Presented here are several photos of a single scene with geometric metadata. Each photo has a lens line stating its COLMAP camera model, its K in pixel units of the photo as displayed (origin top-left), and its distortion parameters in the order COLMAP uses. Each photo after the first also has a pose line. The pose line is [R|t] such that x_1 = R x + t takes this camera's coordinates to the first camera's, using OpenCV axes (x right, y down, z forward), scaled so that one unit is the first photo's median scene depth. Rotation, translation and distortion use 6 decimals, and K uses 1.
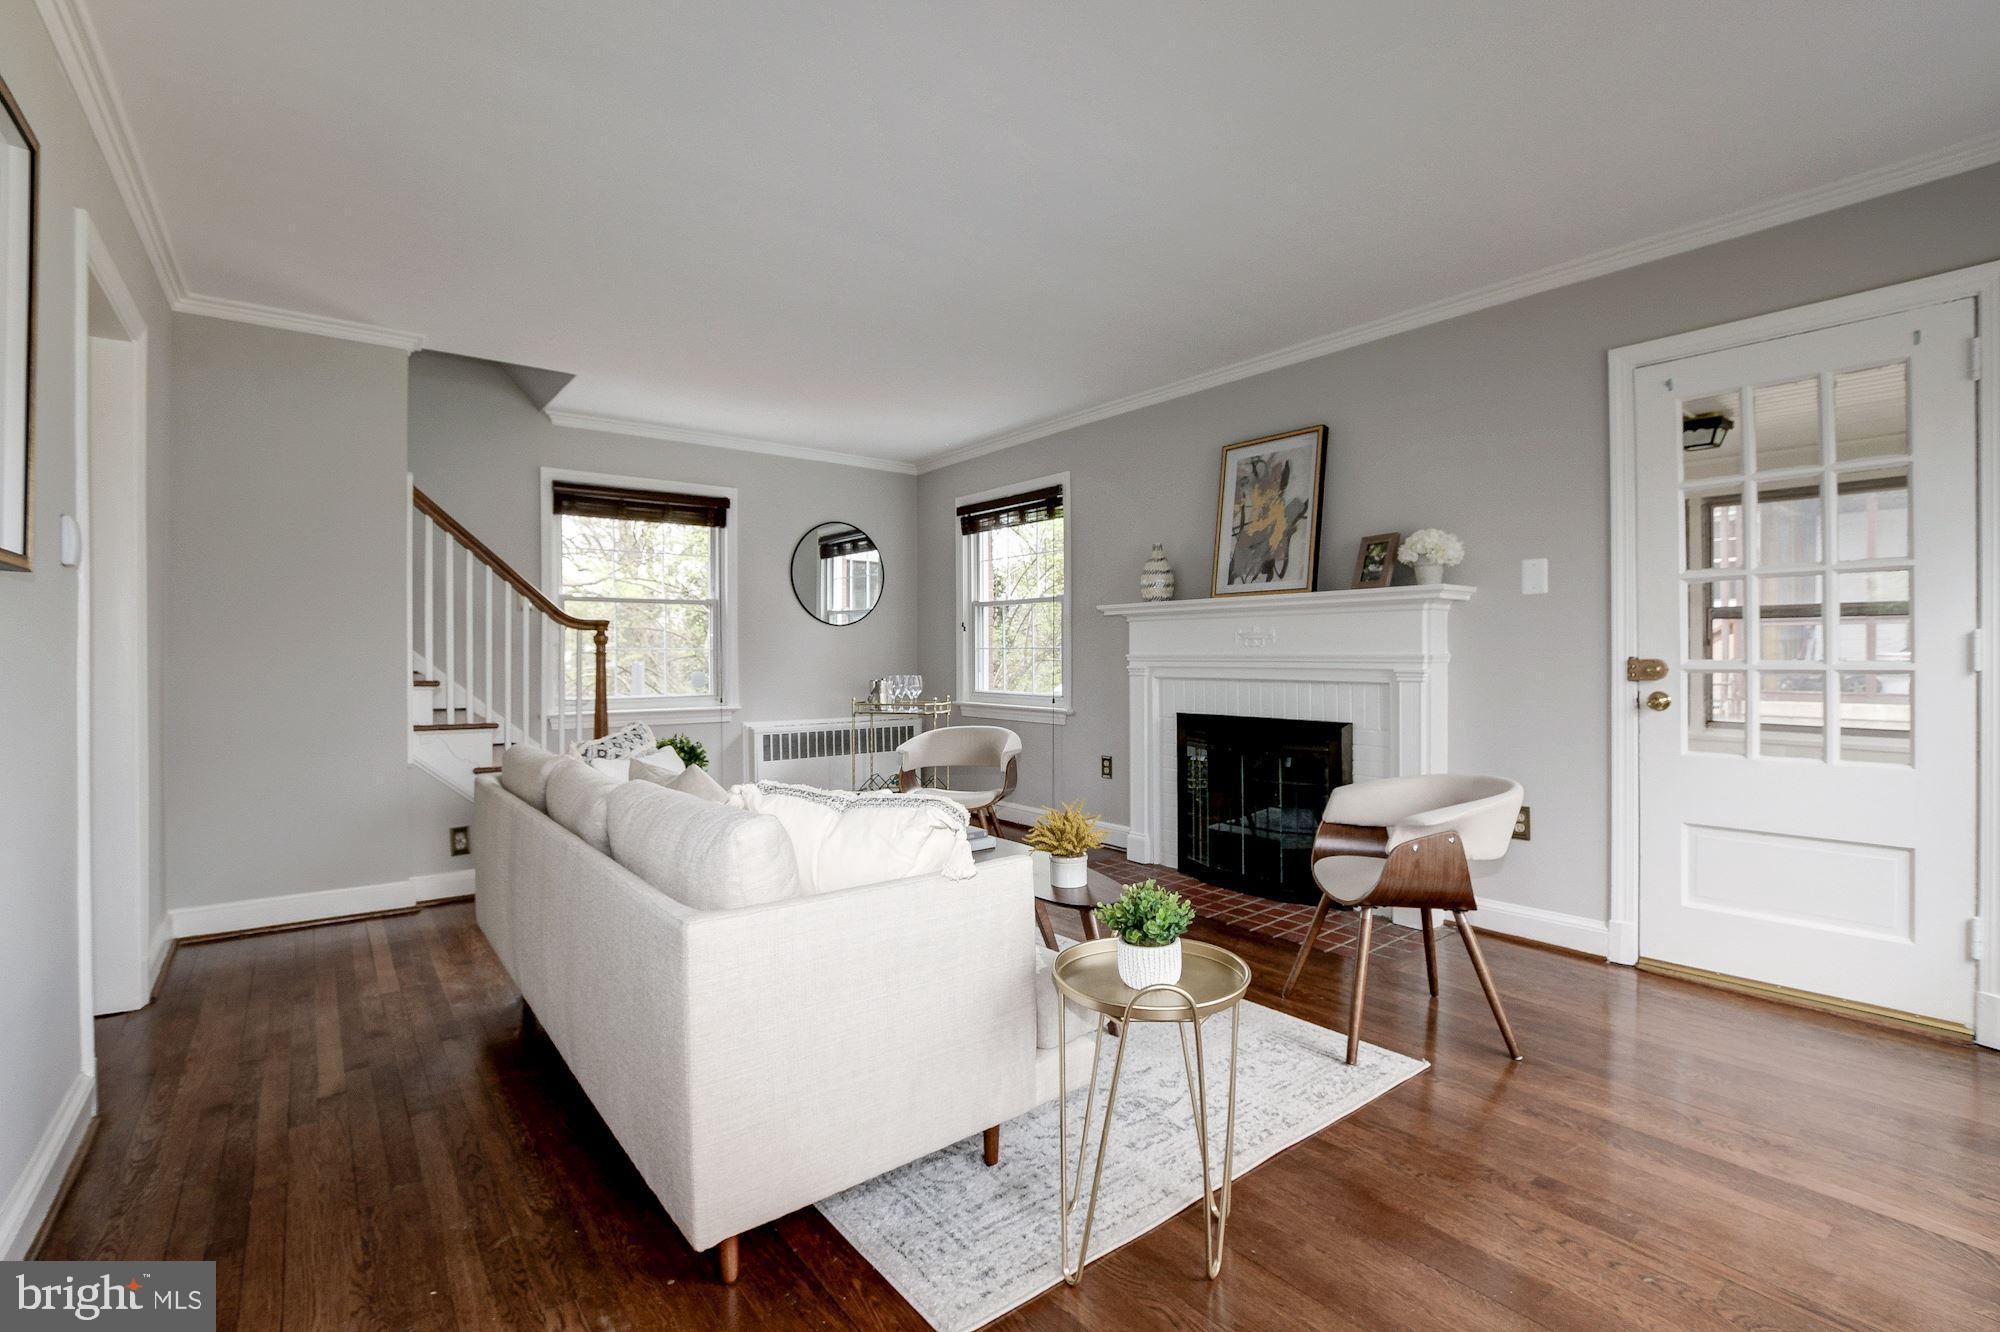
lens RADIAL K [[900.7, 0, 1001.6], [0, 900.7, 659.8], [0, 0, 1]] dist [-0.027784, 0.002616]
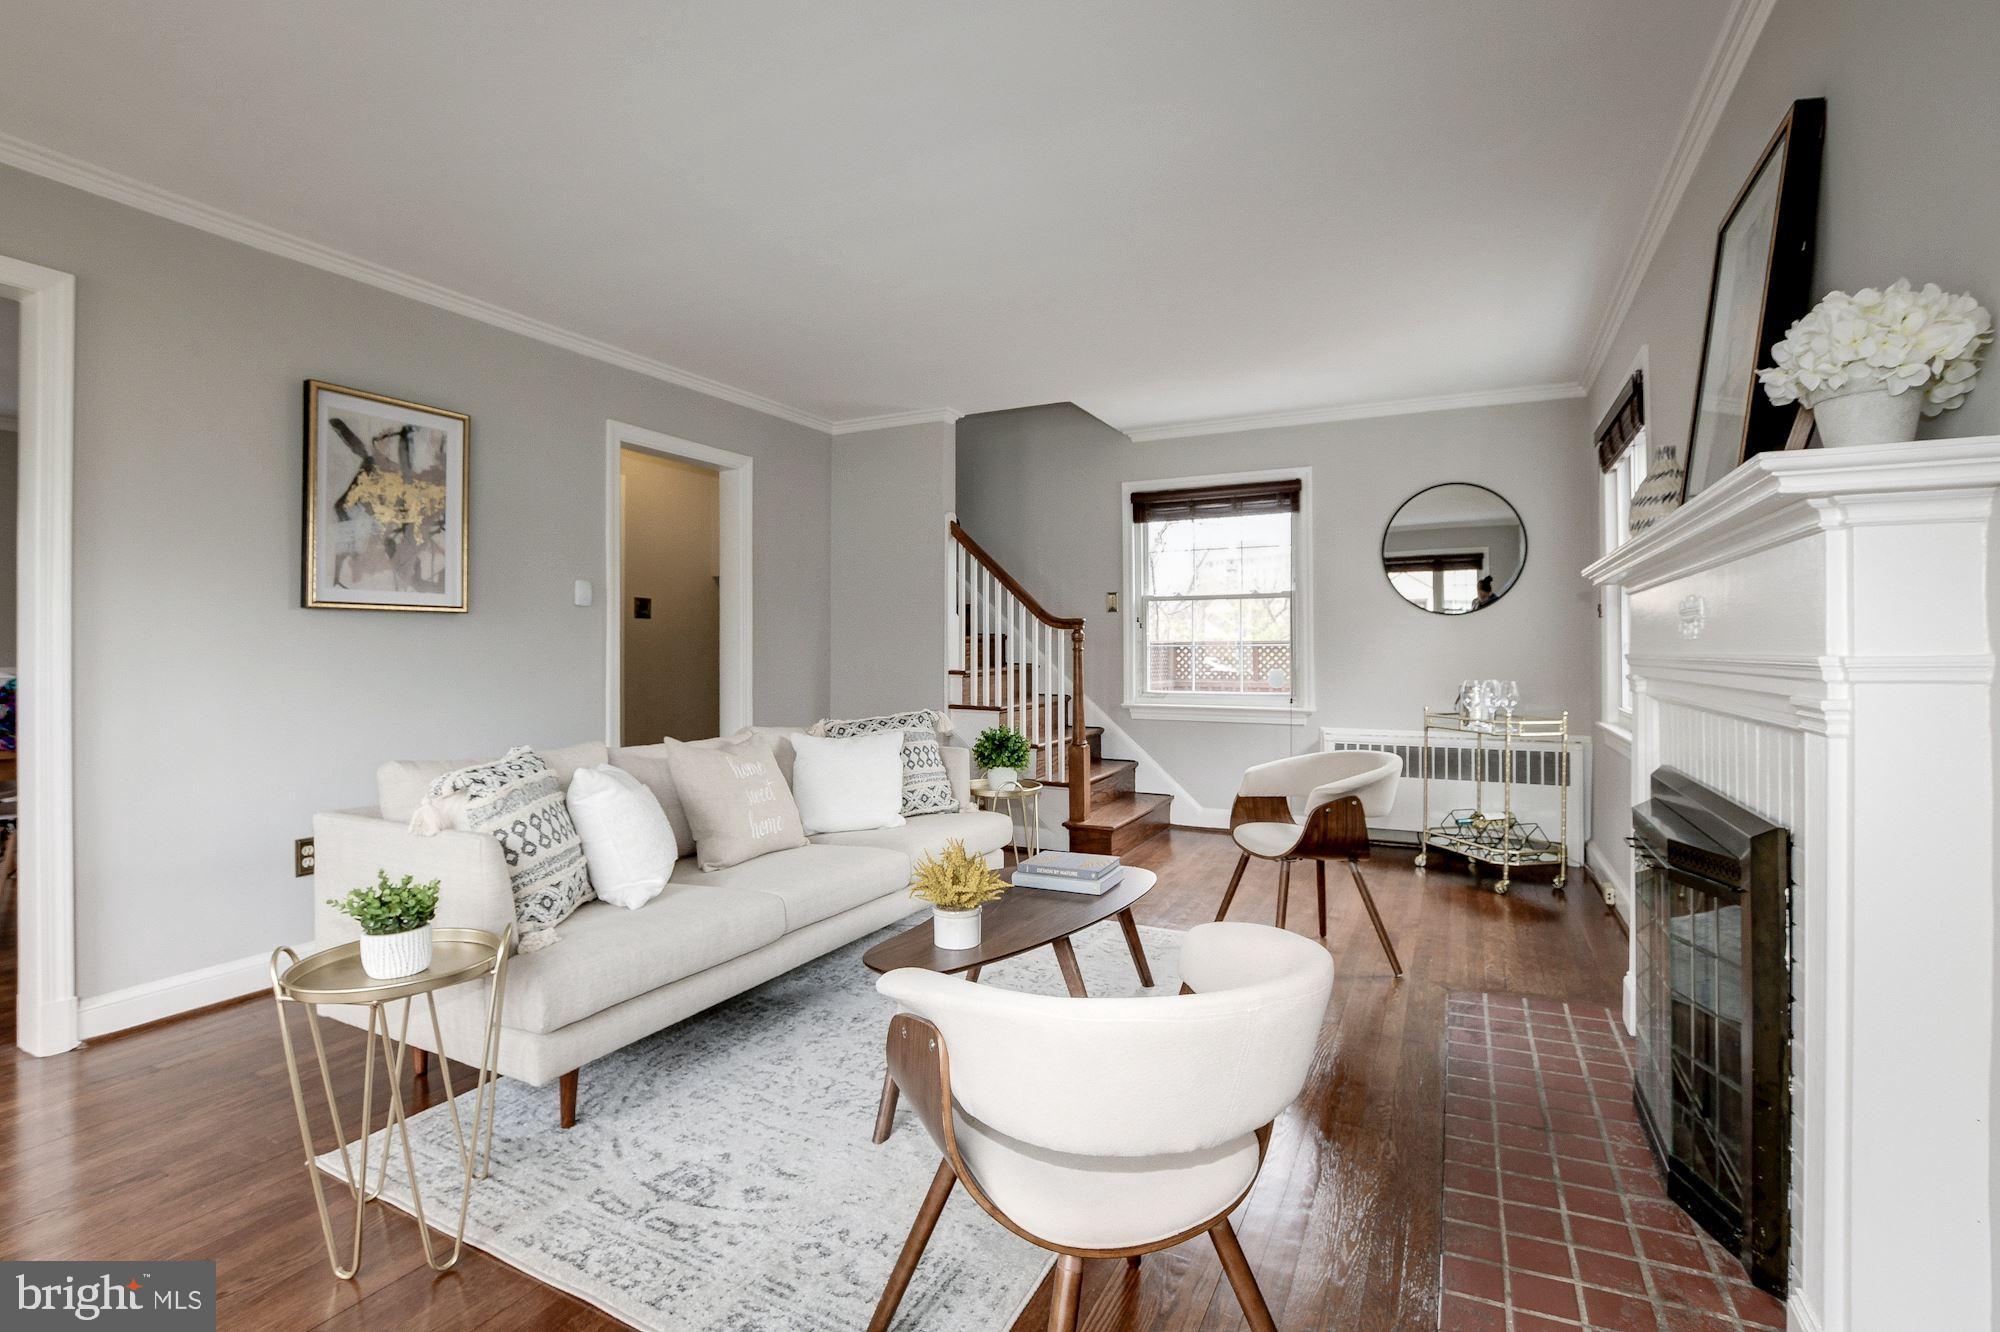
lens RADIAL K [[900.7, 0, 997.9], [0, 900.7, 651.6], [0, 0, 1]] dist [-0.027784, 0.002616]
pose [[0.421593, 0.005262, -0.906770, 0.607383], [-0.005965, 0.999978, 0.003030, -0.009272], [0.906766, 0.004132, 0.421615, 0.524641]]
